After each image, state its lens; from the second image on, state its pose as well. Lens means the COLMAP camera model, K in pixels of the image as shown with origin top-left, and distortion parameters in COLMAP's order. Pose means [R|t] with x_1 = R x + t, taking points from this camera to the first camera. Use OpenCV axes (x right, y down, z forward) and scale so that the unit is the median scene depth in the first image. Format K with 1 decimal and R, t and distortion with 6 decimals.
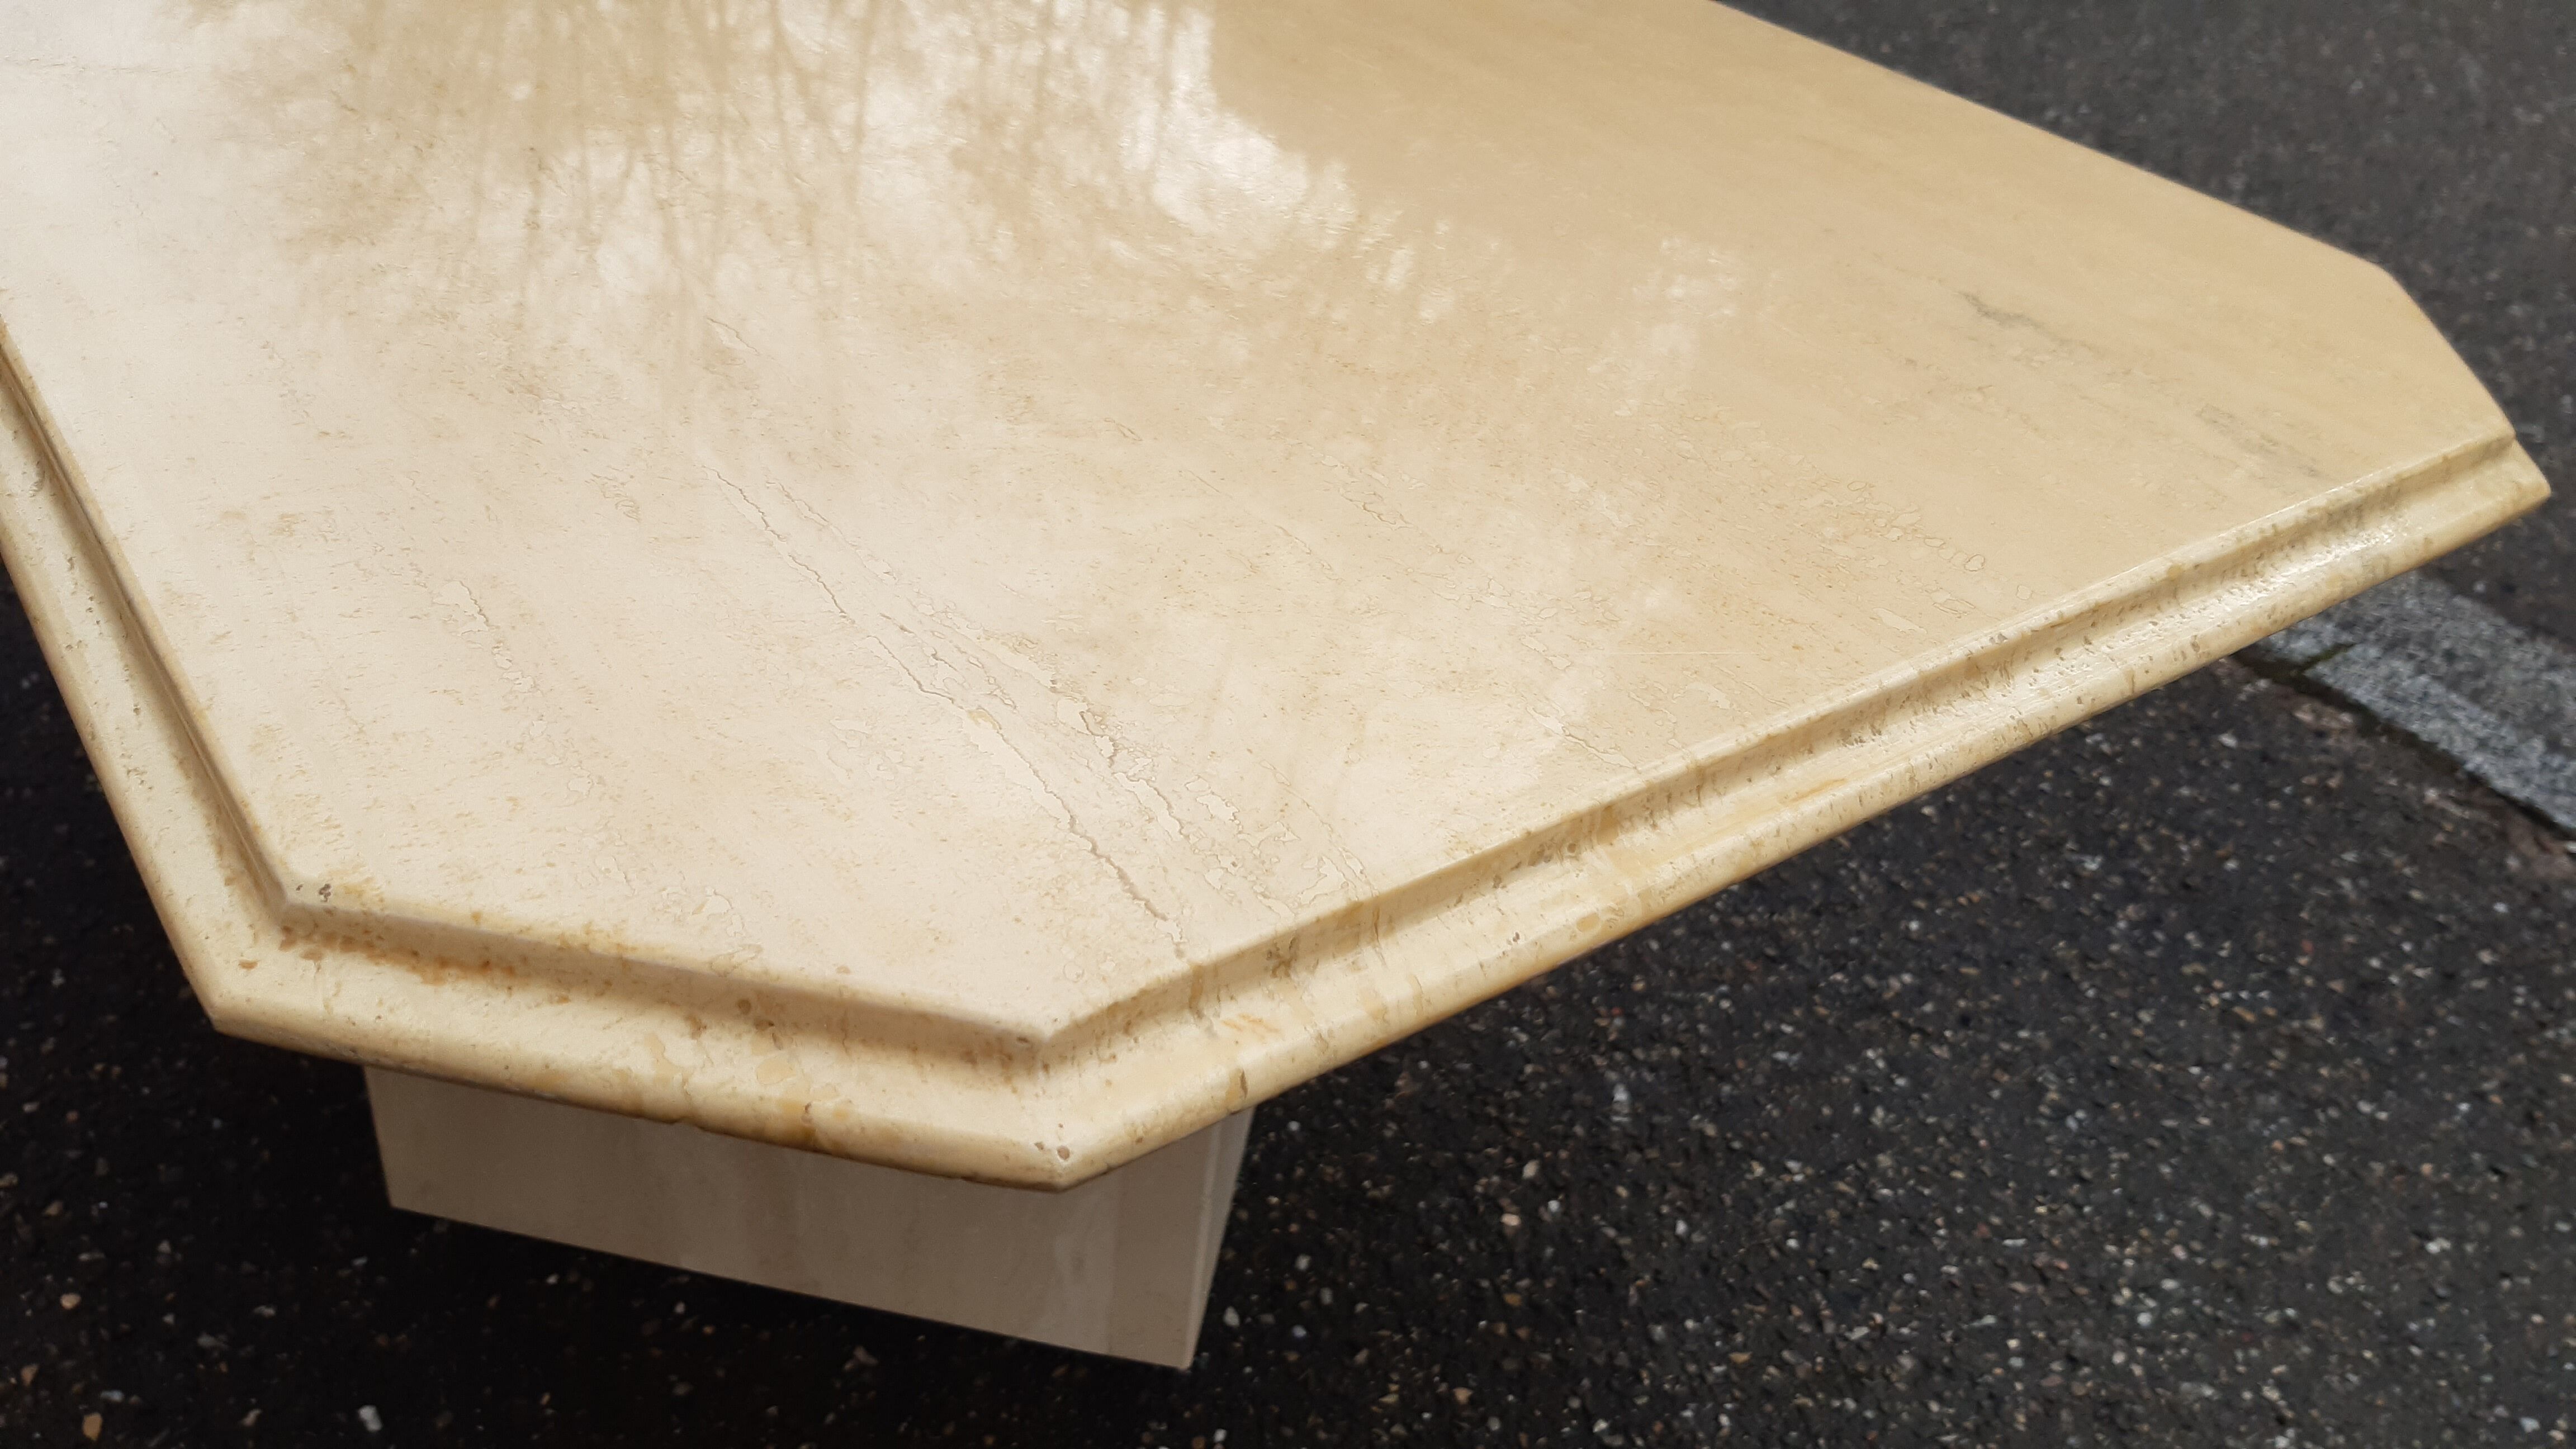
lens RADIAL K [[2111.9, 0, 1313.2], [0, 2111.9, 707.5], [0, 0, 1]] dist [0.043190, -0.123467]
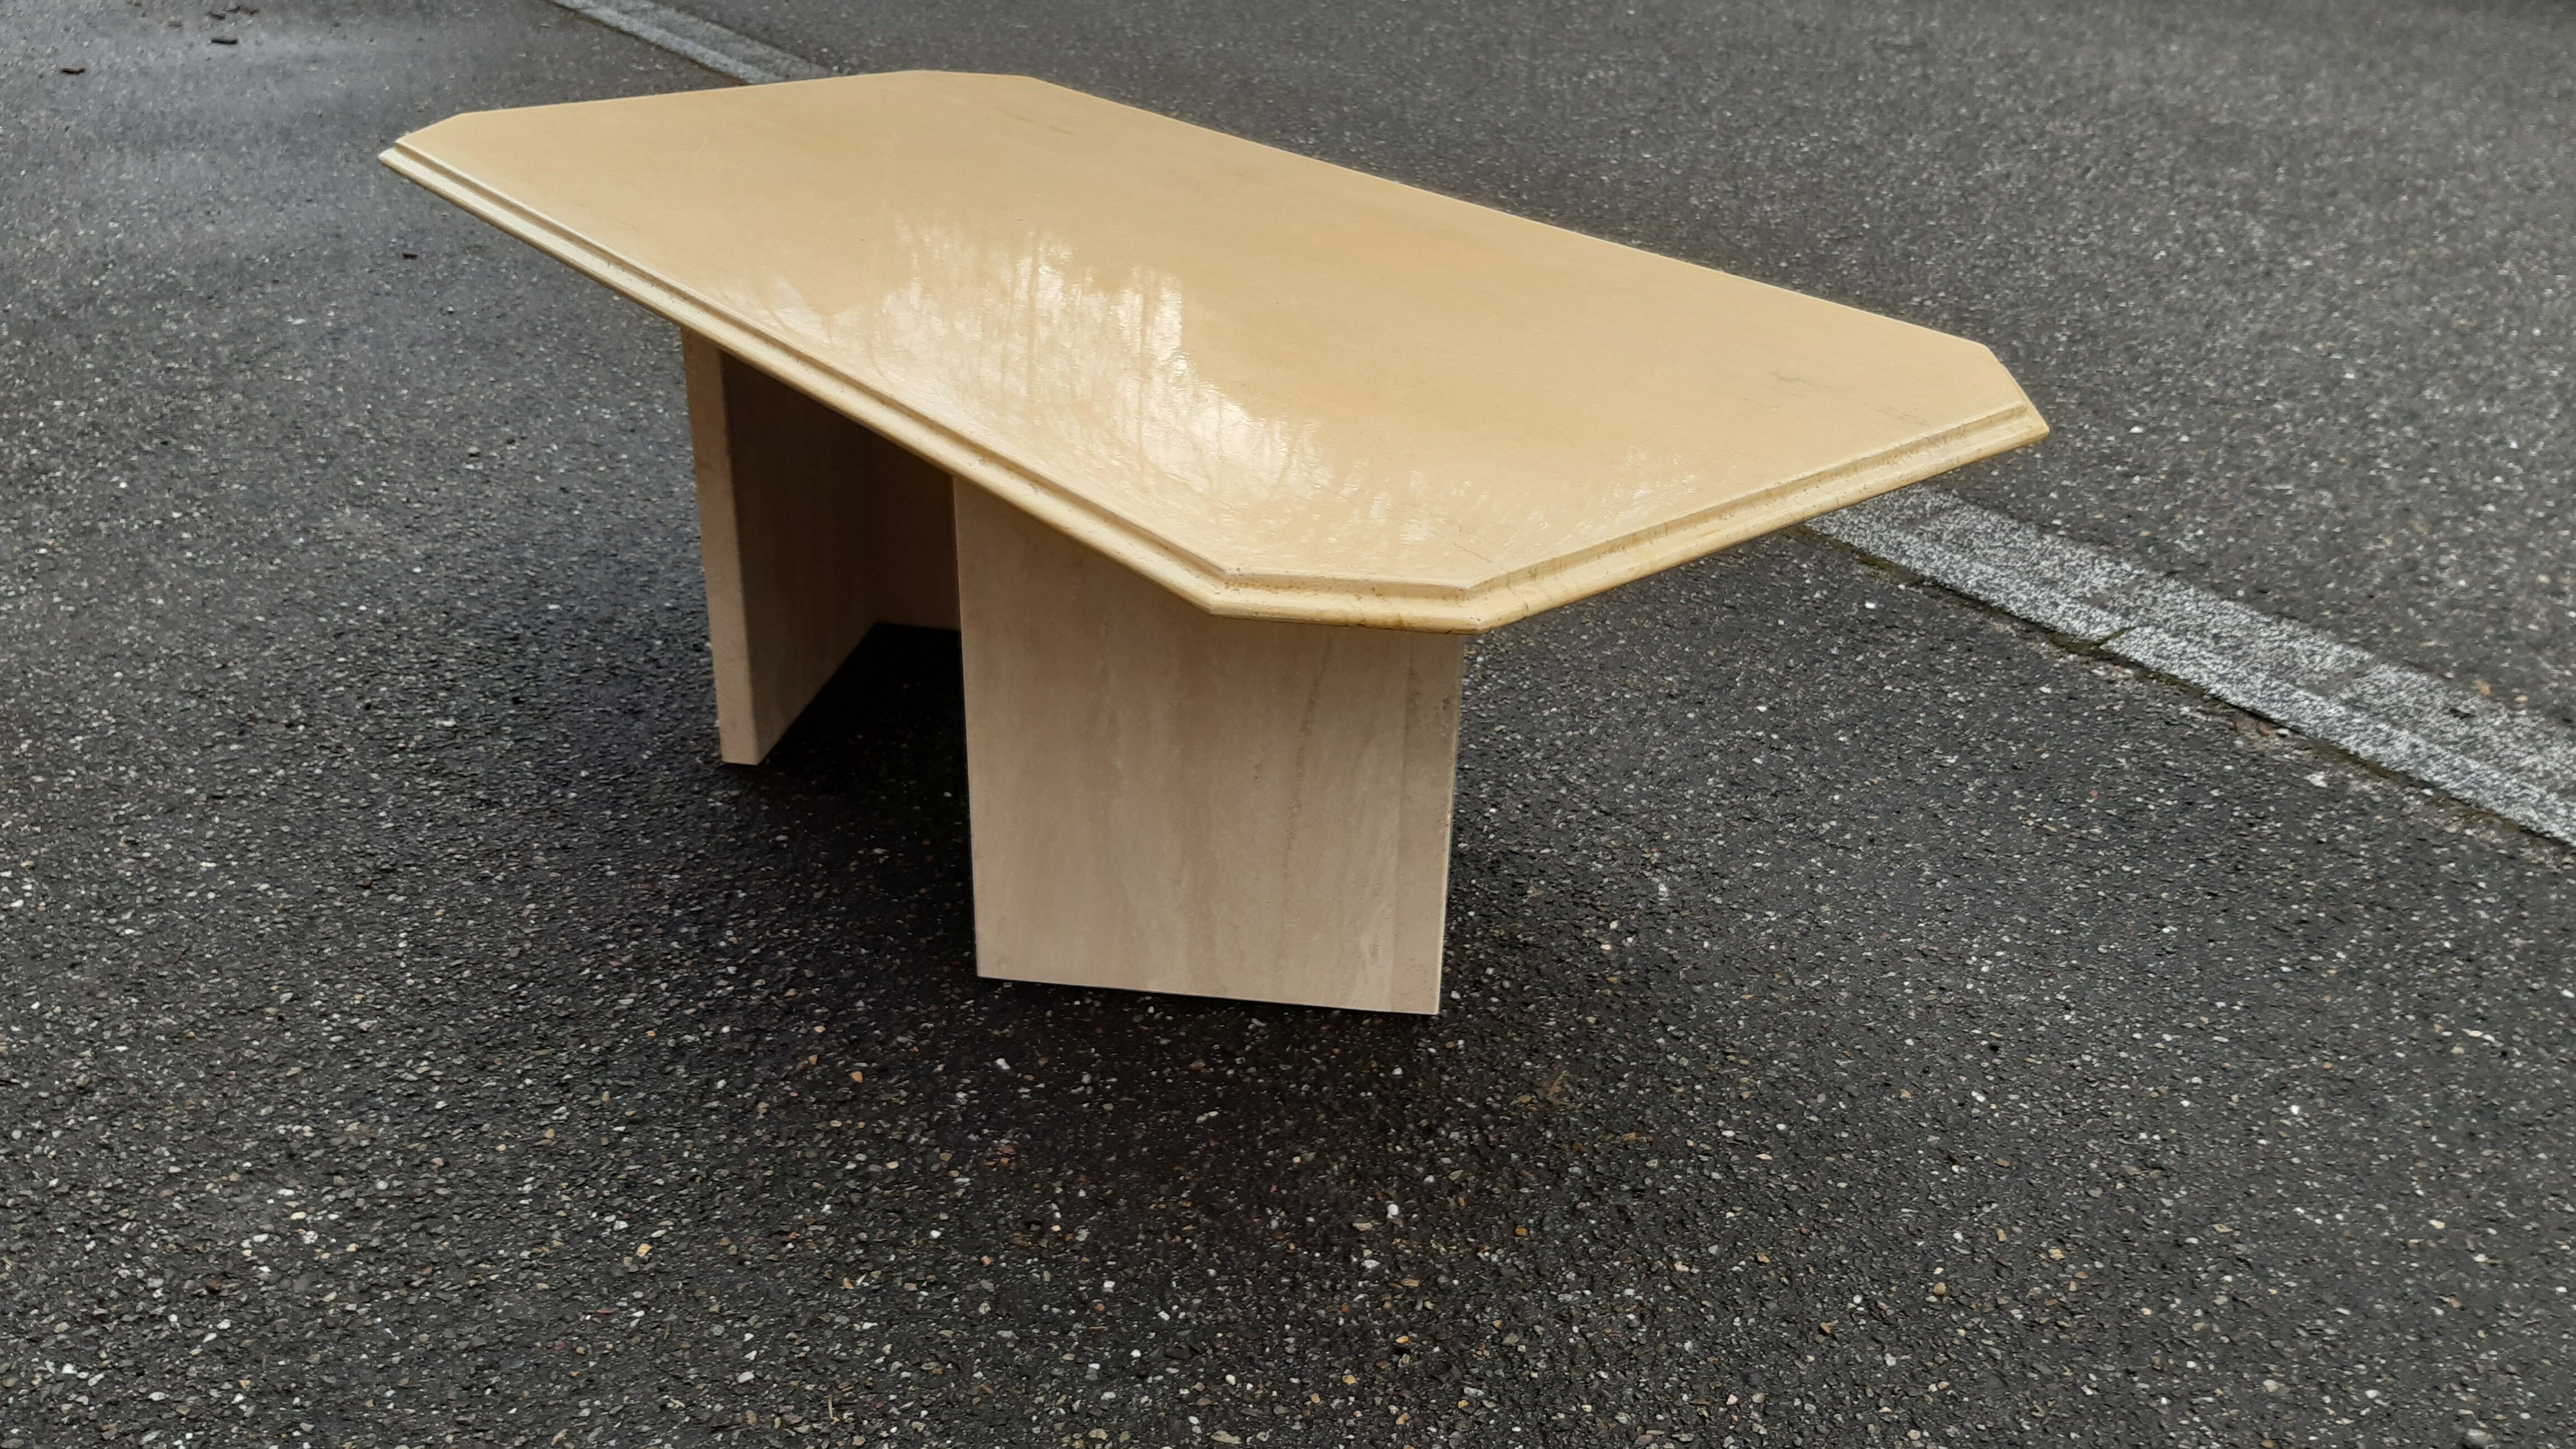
lens RADIAL K [[2111.9, 0, 1283.6], [0, 2111.9, 698.6], [0, 0, 1]] dist [0.043190, -0.123467]
pose [[0.995158, -0.097873, -0.009059, -0.121658], [0.096001, 0.987610, -0.124136, 0.214692], [0.021096, 0.122665, 0.992224, -0.673759]]
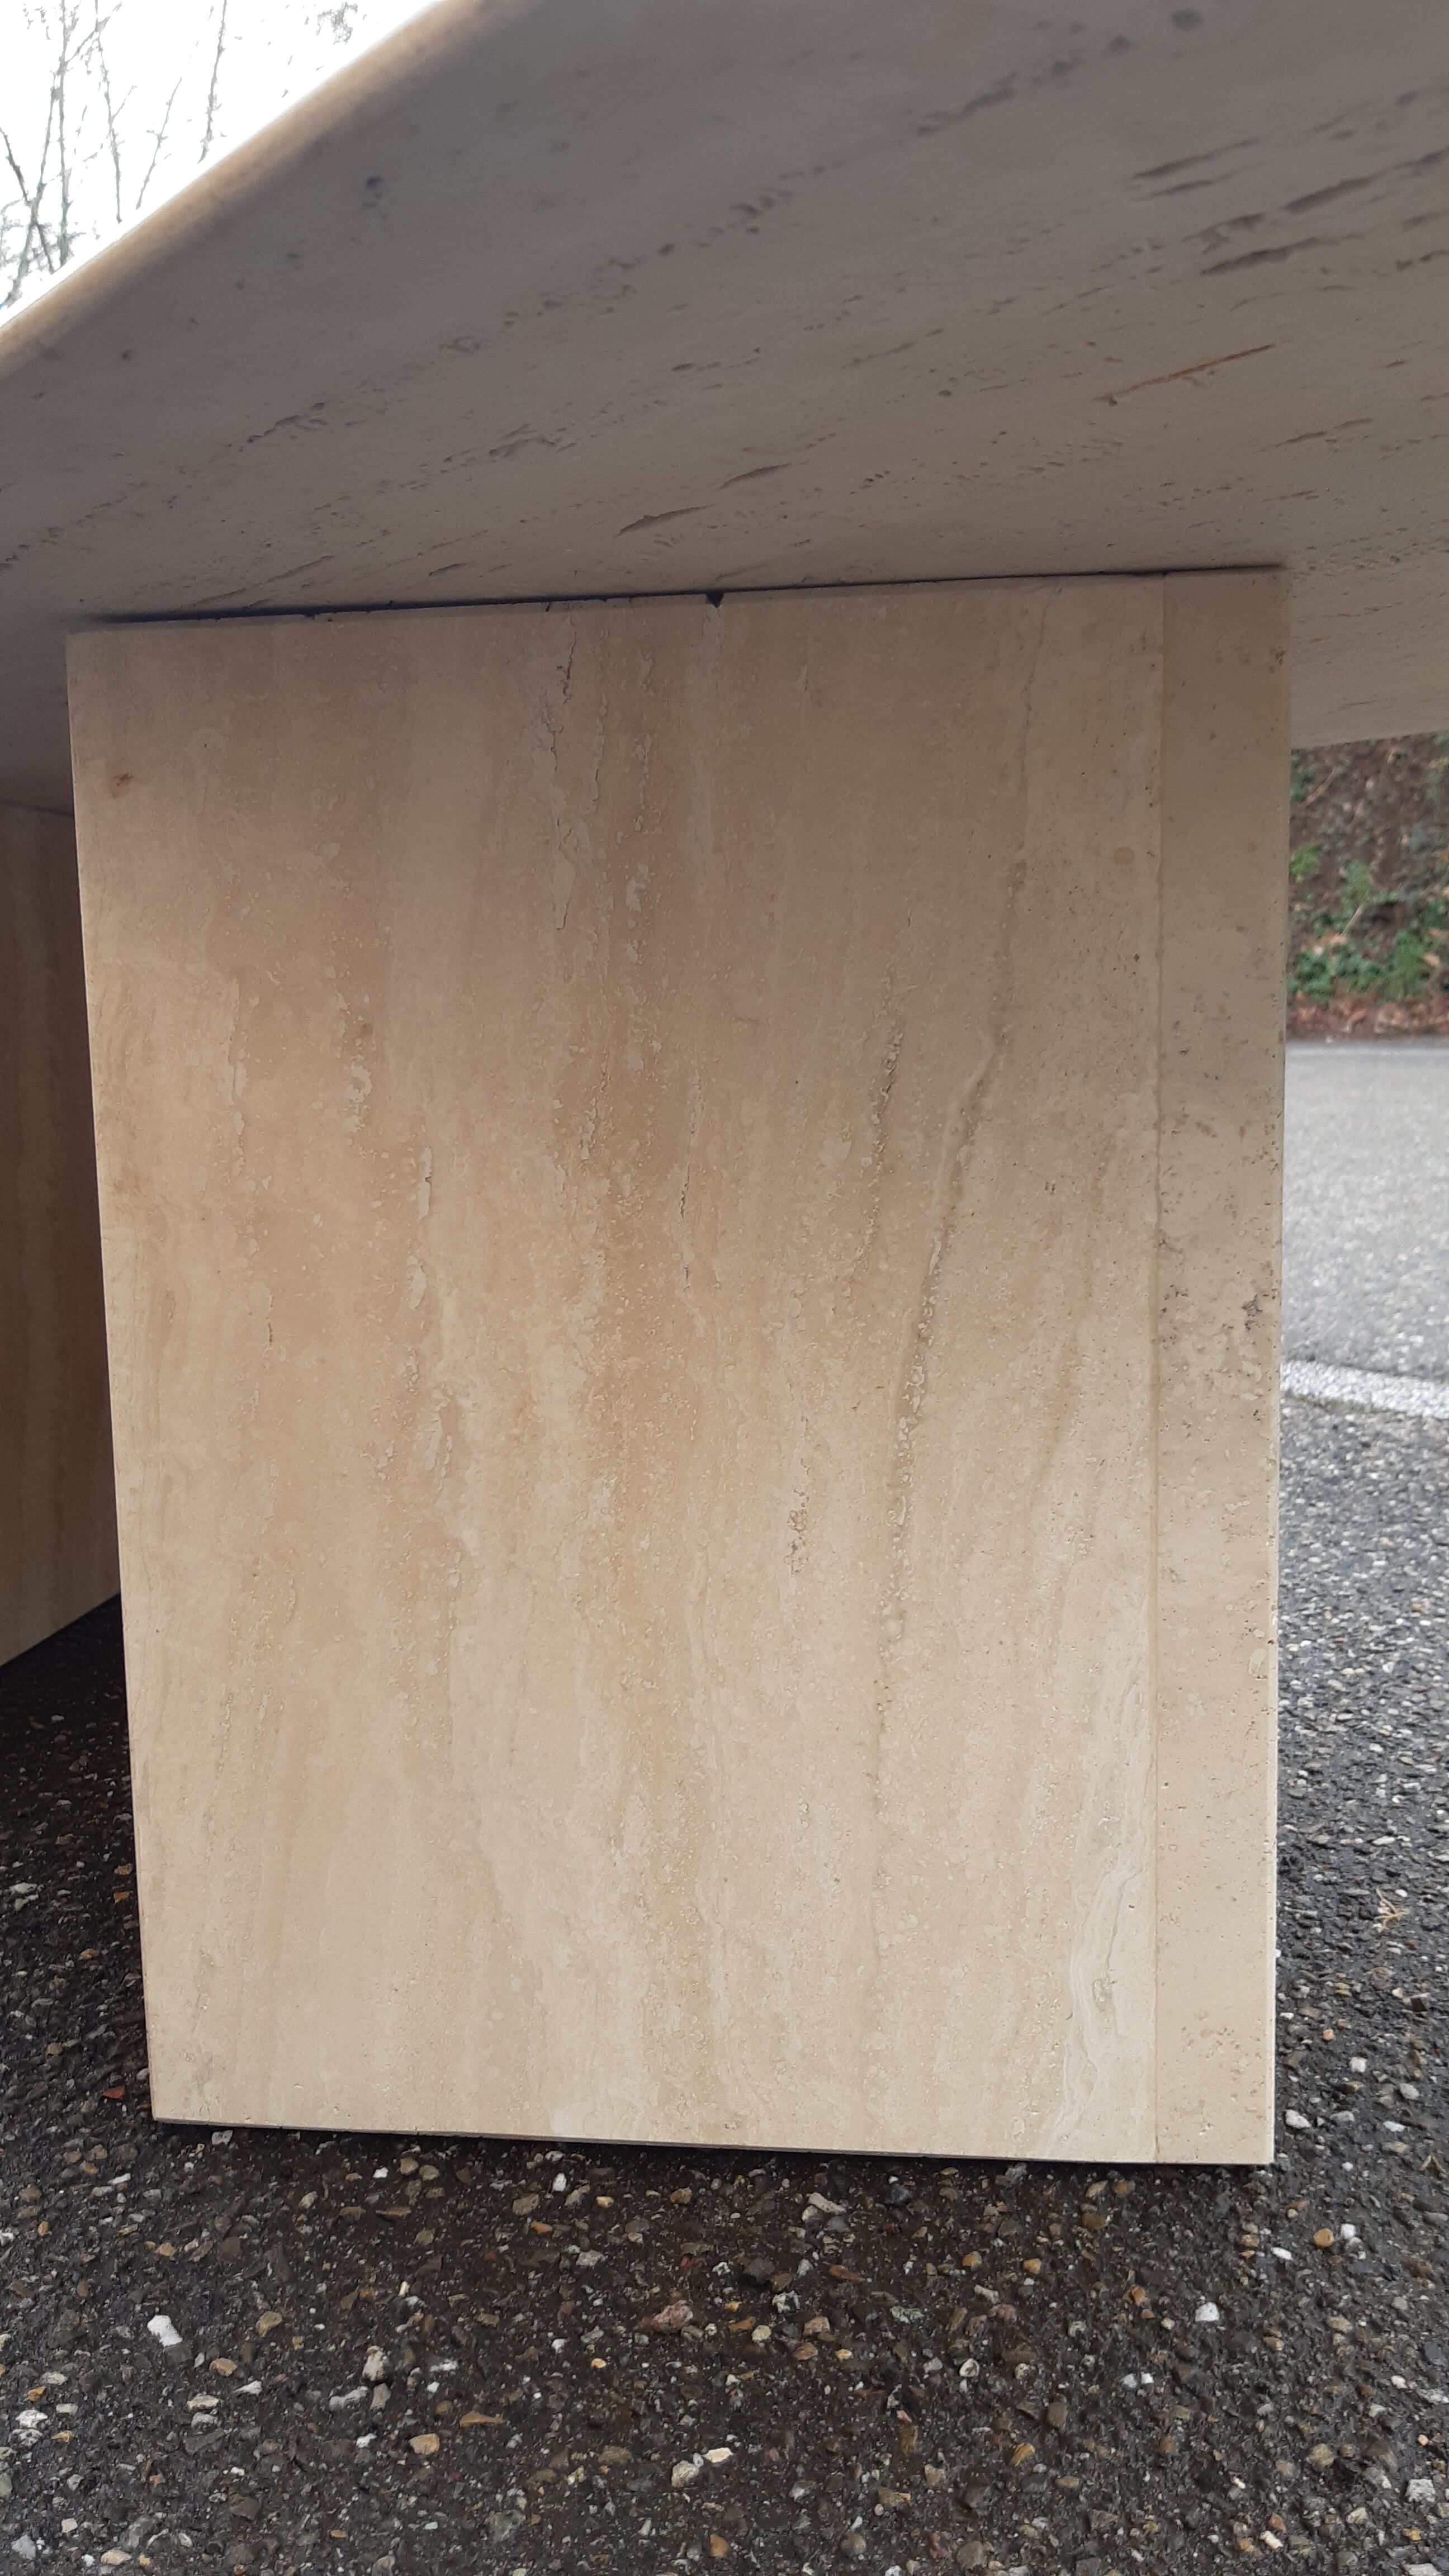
lens RADIAL K [[2111.9, 0, 742.3], [0, 2111.9, 1285.6], [0, 0, 1]] dist [0.043190, -0.123467]
pose [[0.990210, -0.138960, 0.013176, -0.170507], [0.130868, 0.891403, -0.433907, 0.279254], [0.048551, 0.431383, 0.900861, 0.179676]]
